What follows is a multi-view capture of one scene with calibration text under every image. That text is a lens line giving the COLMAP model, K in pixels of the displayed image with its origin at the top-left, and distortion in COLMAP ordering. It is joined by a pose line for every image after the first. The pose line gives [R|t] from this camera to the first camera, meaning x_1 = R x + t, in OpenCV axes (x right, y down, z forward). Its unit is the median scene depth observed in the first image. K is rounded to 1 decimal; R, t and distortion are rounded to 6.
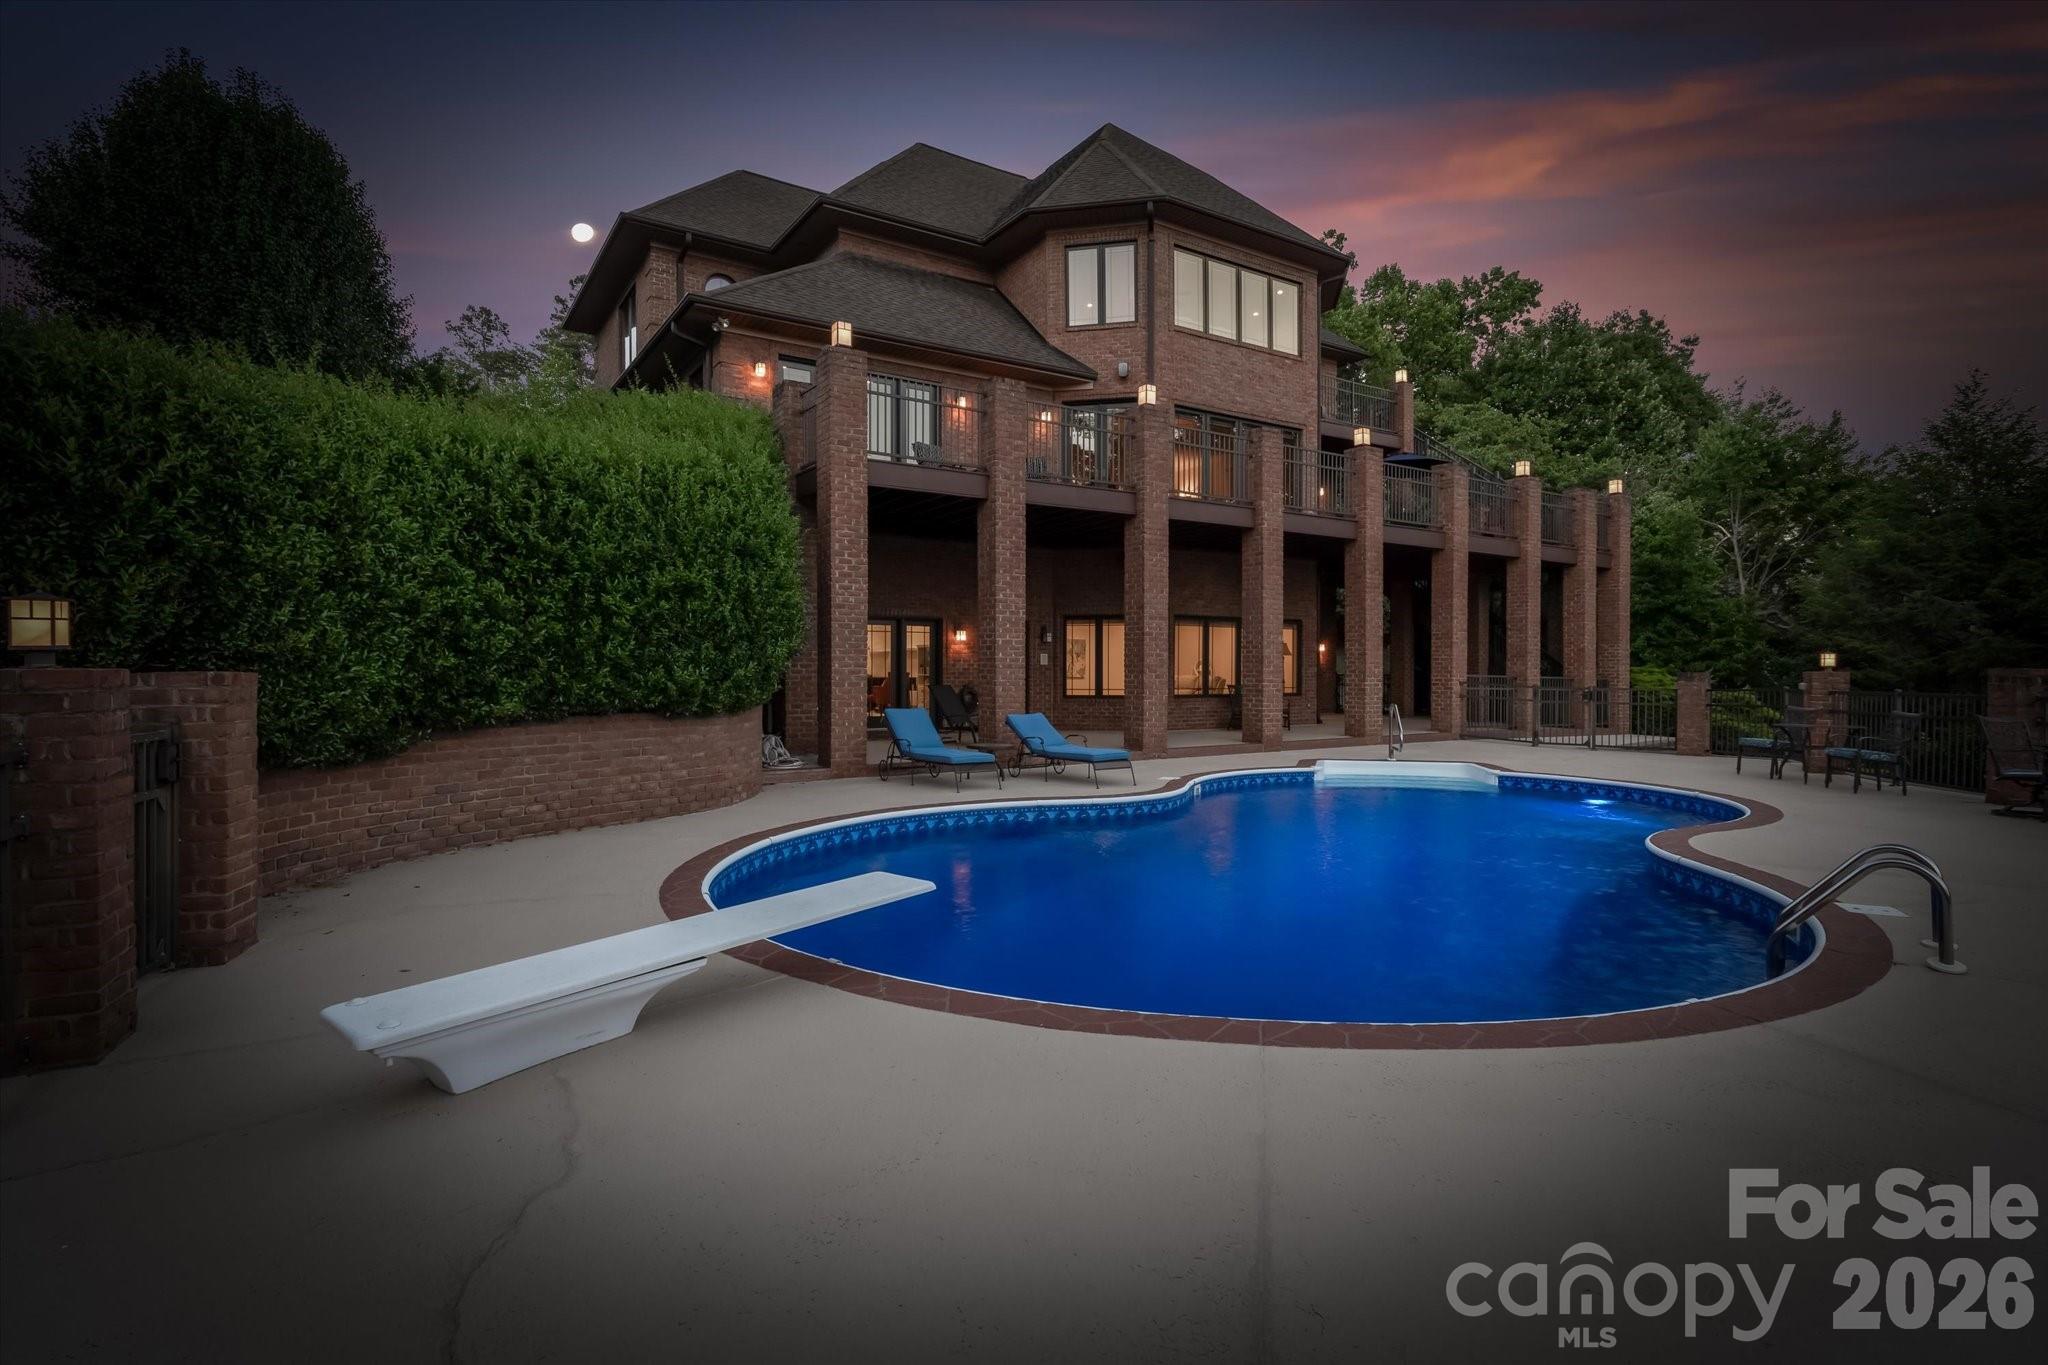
lens RADIAL K [[1005.4, 0, 1034.4], [0, 1005.4, 655.6], [0, 0, 1]] dist [-0.002399, -0.000445]
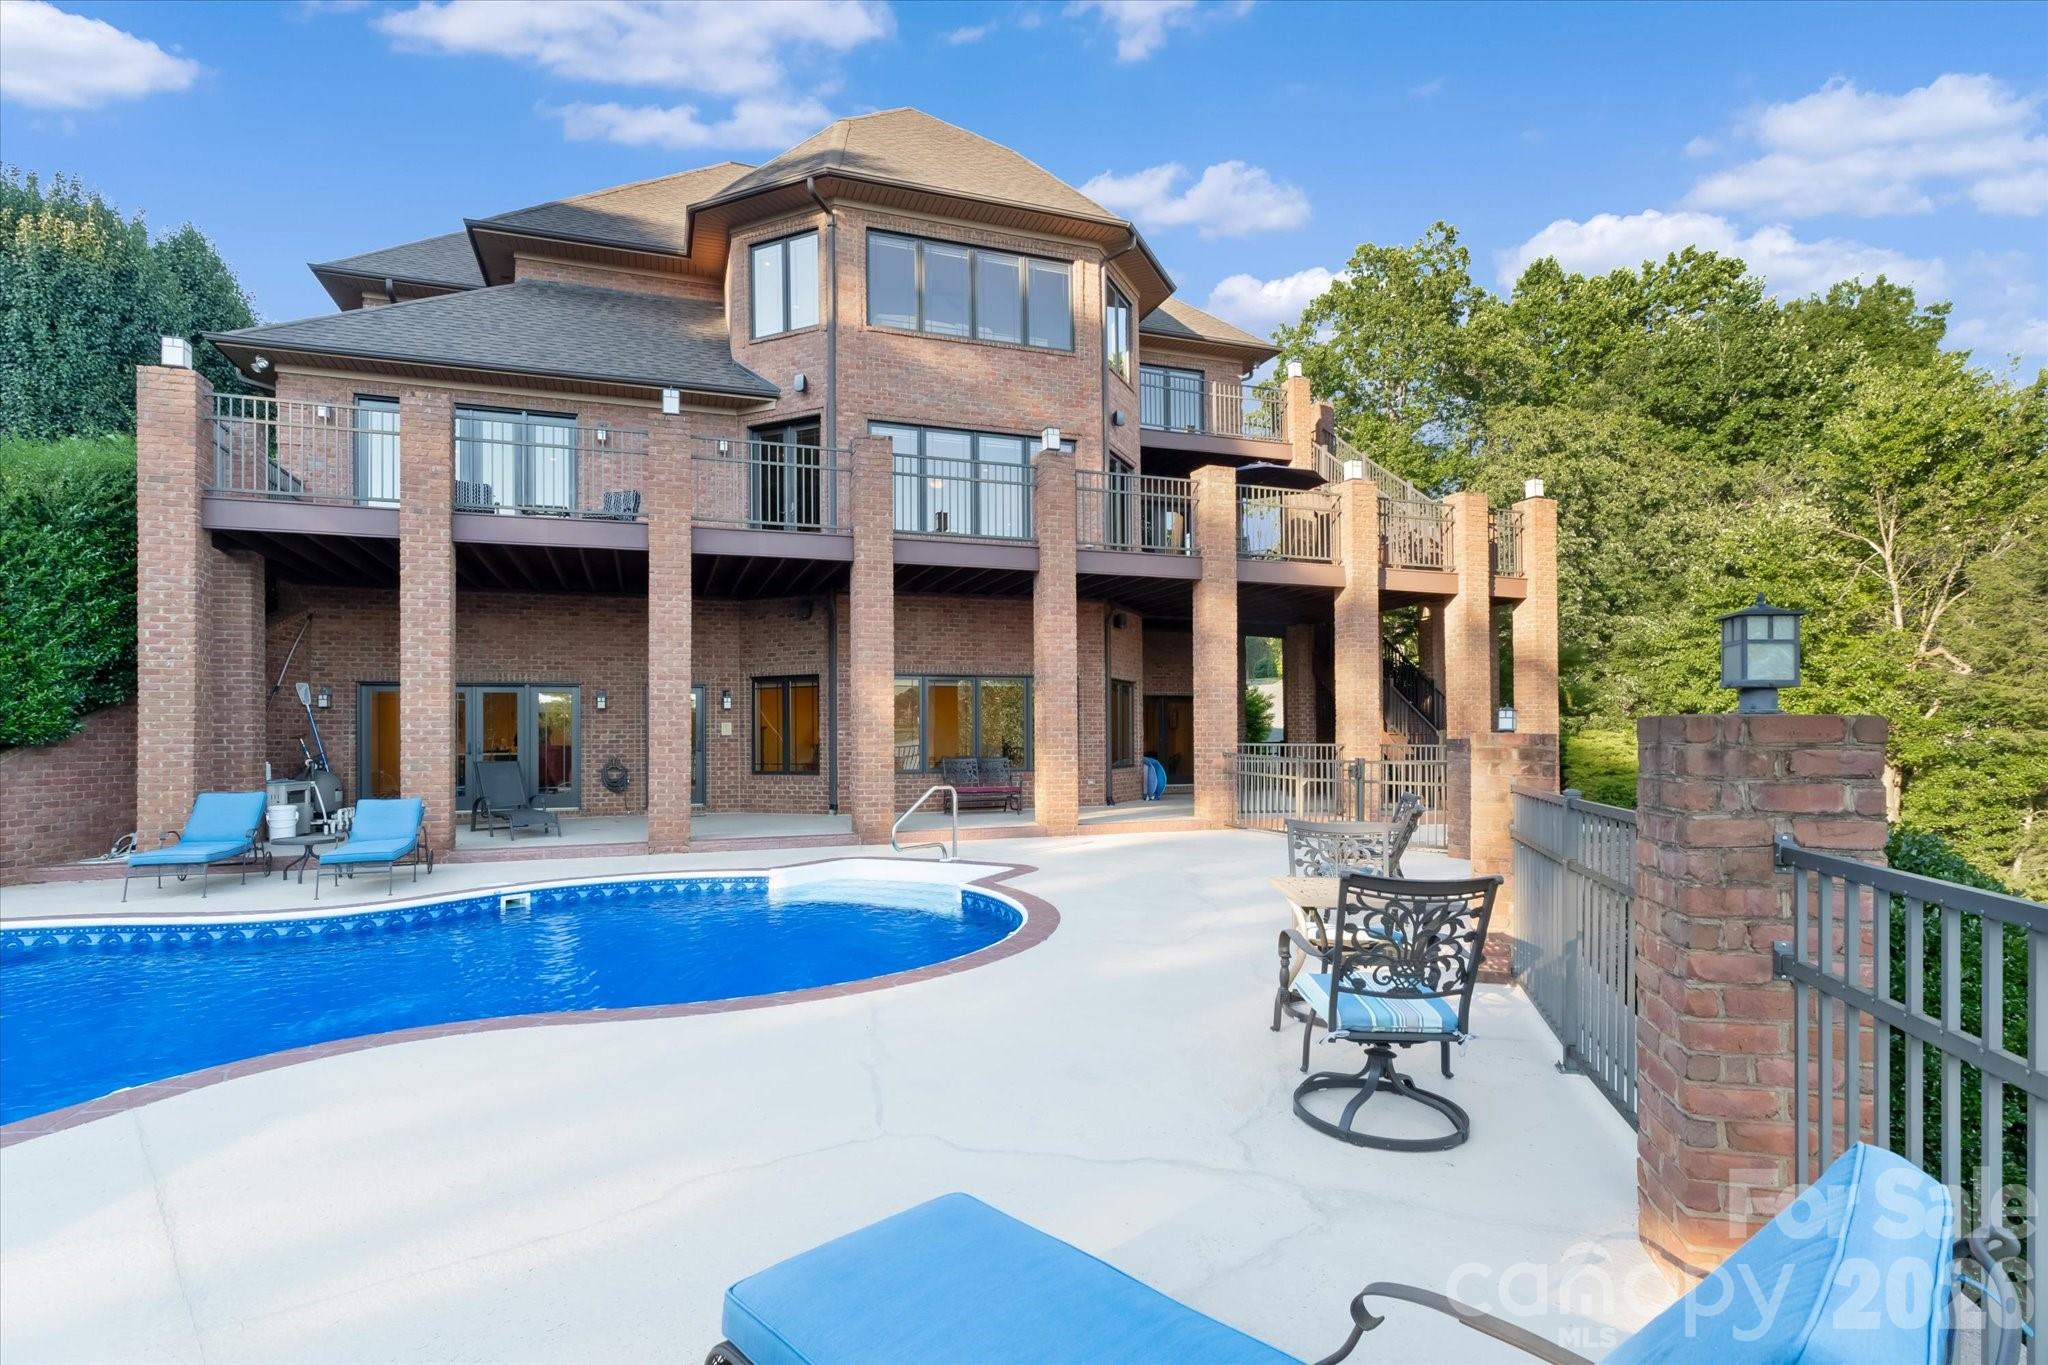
lens RADIAL K [[1025.4, 0, 1033.3], [0, 1025.4, 711.9], [0, 0, 1]] dist [-0.001097, -0.000868]
pose [[0.972983, -0.013463, -0.230483, 0.462253], [0.011200, 0.999875, -0.011124, 0.001531], [0.230604, 0.008242, 0.973013, 0.211948]]
